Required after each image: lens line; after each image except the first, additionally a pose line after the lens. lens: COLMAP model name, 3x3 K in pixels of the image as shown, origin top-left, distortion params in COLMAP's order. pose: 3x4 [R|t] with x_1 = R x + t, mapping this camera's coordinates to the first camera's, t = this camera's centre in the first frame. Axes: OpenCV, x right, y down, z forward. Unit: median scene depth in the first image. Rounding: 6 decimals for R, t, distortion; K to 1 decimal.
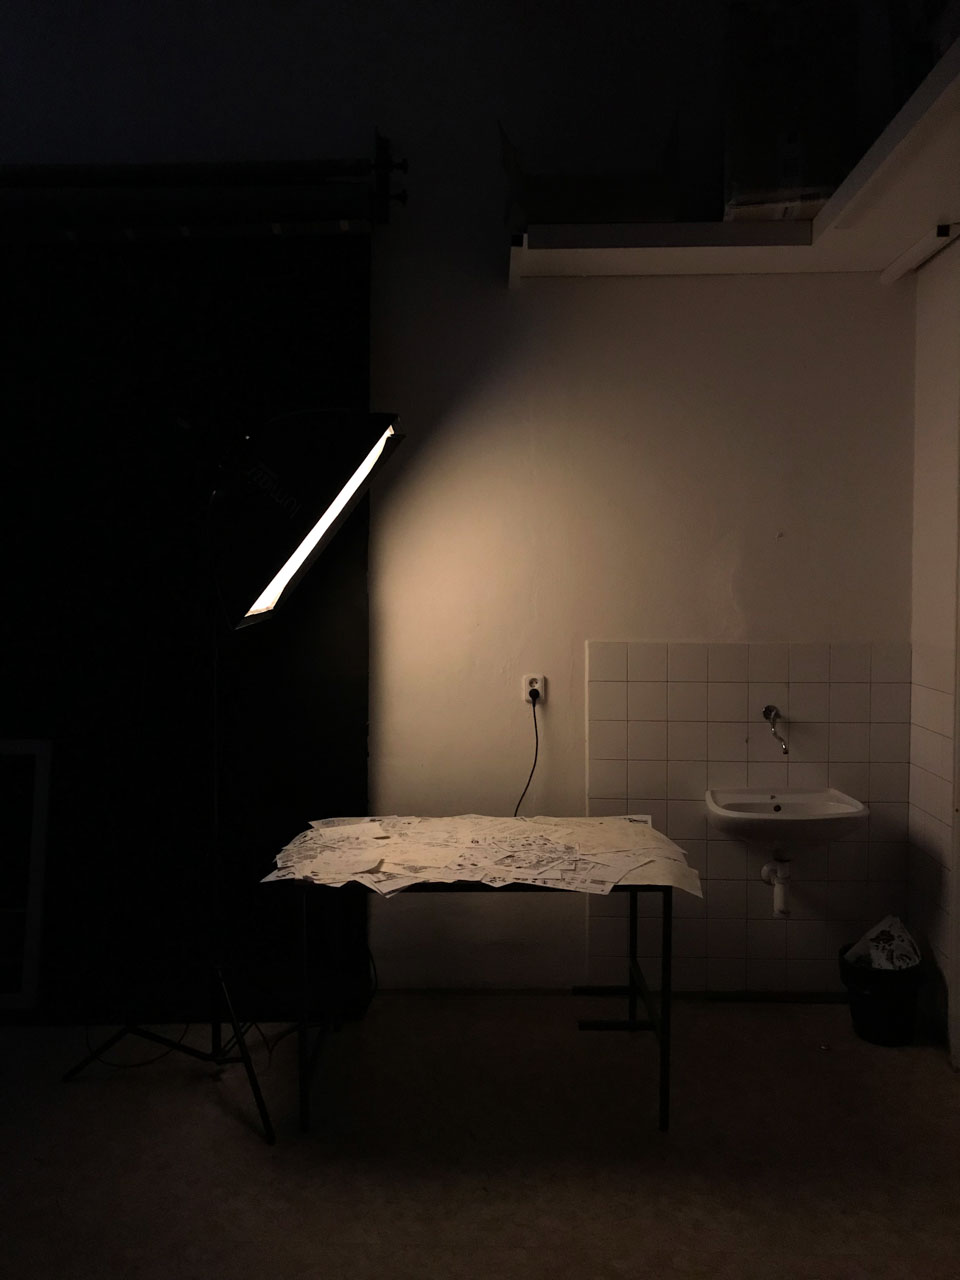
lens RADIAL K [[1050.2, 0, 478.4], [0, 1050.2, 640.9], [0, 0, 1]] dist [0.046610, -0.004706]
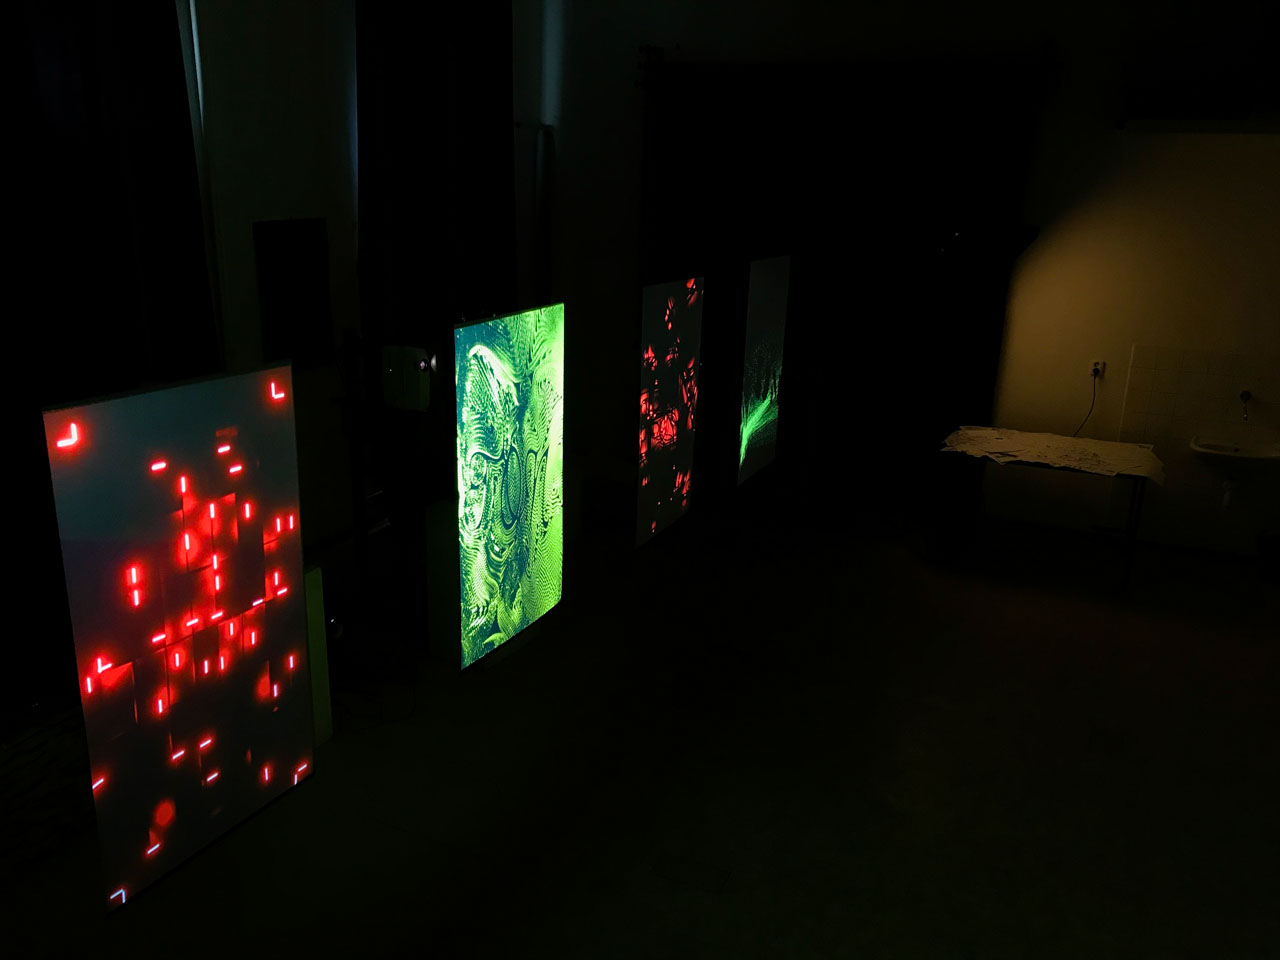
lens RADIAL K [[1050.2, 0, 642.0], [0, 1050.2, 486.1], [0, 0, 1]] dist [0.046610, -0.004706]
pose [[0.923950, 0.140001, -0.355972, 0.009412], [-0.055432, 0.969796, 0.237536, -0.161621], [0.378475, -0.199739, 0.903804, -1.069199]]
